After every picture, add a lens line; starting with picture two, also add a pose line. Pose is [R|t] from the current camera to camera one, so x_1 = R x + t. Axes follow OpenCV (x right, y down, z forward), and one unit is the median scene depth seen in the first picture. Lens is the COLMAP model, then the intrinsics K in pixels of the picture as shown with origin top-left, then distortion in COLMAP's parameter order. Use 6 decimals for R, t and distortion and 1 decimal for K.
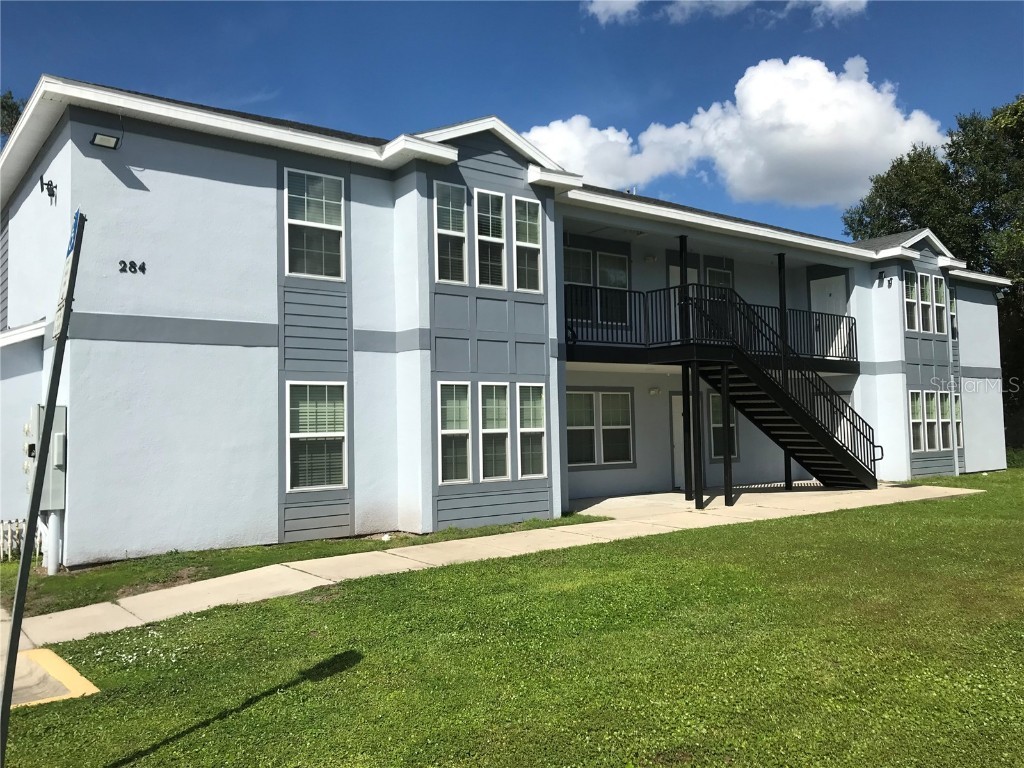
lens RADIAL K [[830.9, 0, 512.0], [0, 830.9, 384.0], [0, 0, 1]] dist [0.061860, -0.080619]
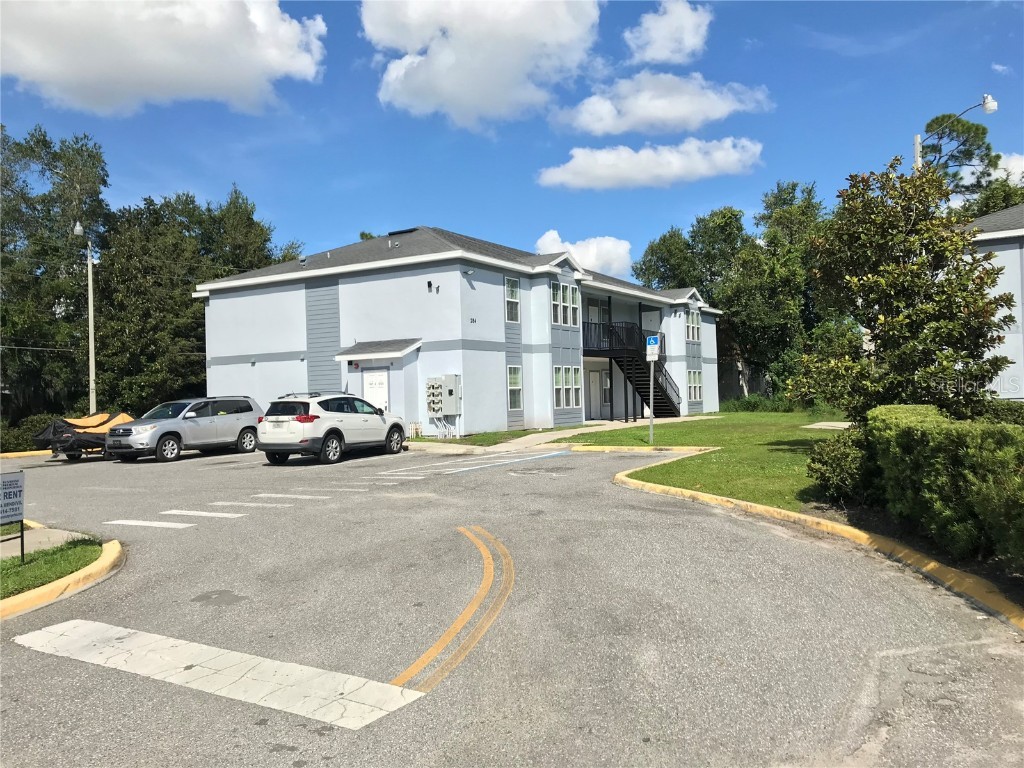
lens RADIAL K [[830.9, 0, 512.0], [0, 830.9, 384.0], [0, 0, 1]] dist [0.061860, -0.080619]
pose [[0.935304, 0.000283, 0.353845, -1.049512], [-0.010310, 0.999597, 0.026454, -0.012780], [-0.353695, -0.028391, 0.934930, -1.196551]]
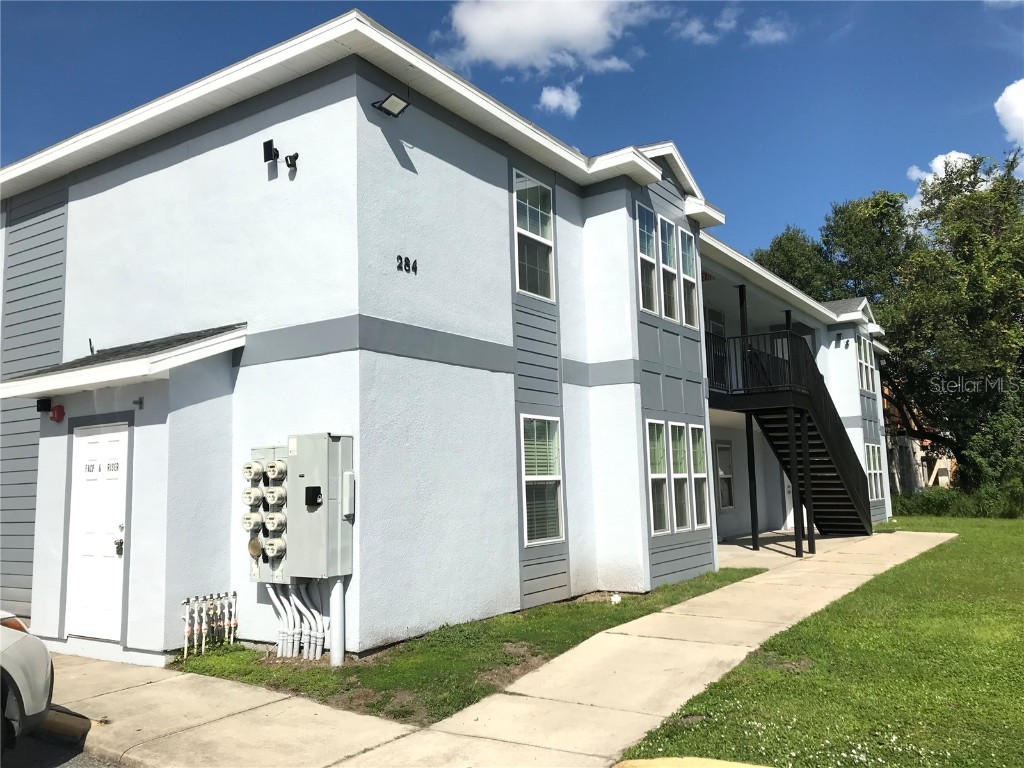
lens RADIAL K [[830.9, 0, 512.0], [0, 830.9, 384.0], [0, 0, 1]] dist [0.061860, -0.080619]
pose [[0.949797, 0.031637, 0.311264, -0.509365], [-0.008463, 0.997108, -0.075521, 0.027987], [-0.312753, 0.069096, 0.947318, 0.190973]]
